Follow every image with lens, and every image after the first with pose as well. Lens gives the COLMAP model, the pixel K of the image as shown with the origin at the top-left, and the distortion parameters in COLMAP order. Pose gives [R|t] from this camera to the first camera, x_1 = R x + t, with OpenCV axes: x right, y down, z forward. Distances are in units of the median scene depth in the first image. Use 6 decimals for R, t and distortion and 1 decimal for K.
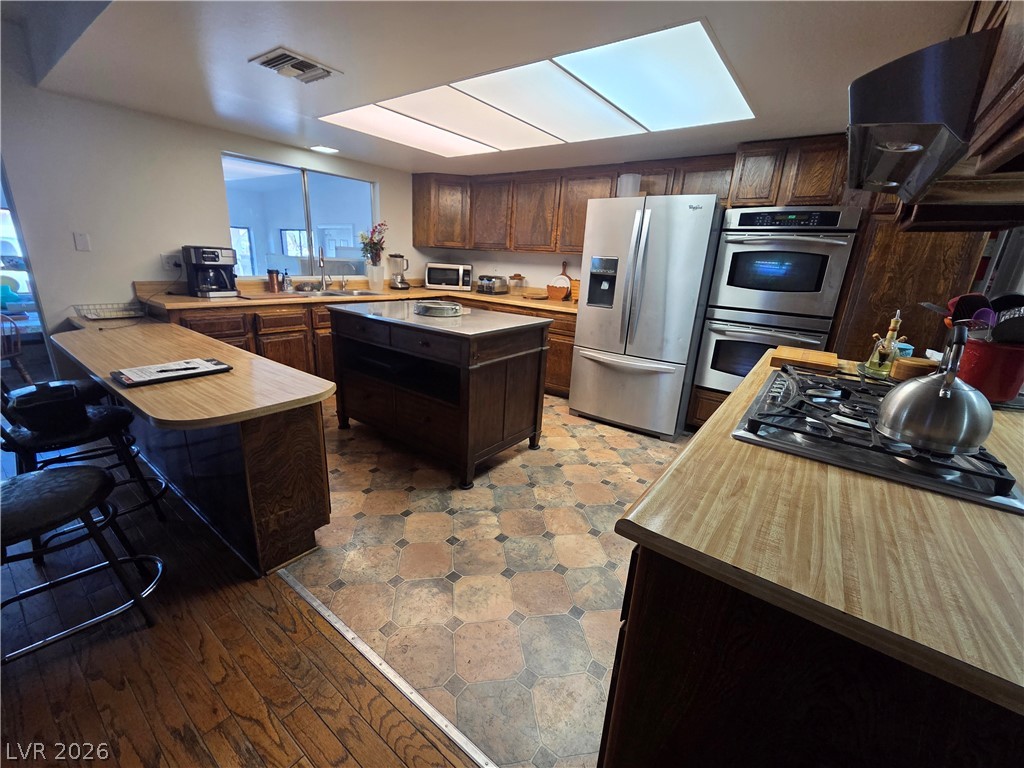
lens RADIAL K [[420.9, 0, 511.2], [0, 420.9, 380.2], [0, 0, 1]] dist [-0.000057, 0.000341]
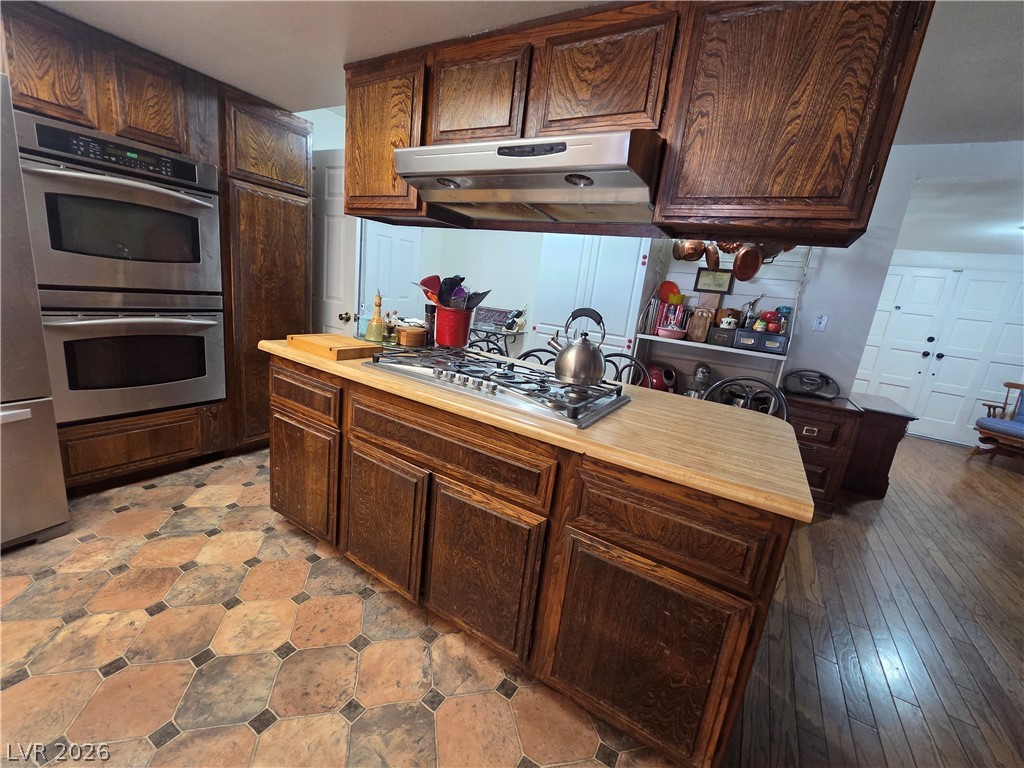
lens RADIAL K [[420.9, 0, 511.2], [0, 420.9, 380.2], [0, 0, 1]] dist [-0.000057, 0.000341]
pose [[-0.090581, -0.277477, 0.956453, -0.198486], [0.165702, 0.942814, 0.289213, -0.140779], [-0.982007, 0.184683, -0.039423, 0.513216]]
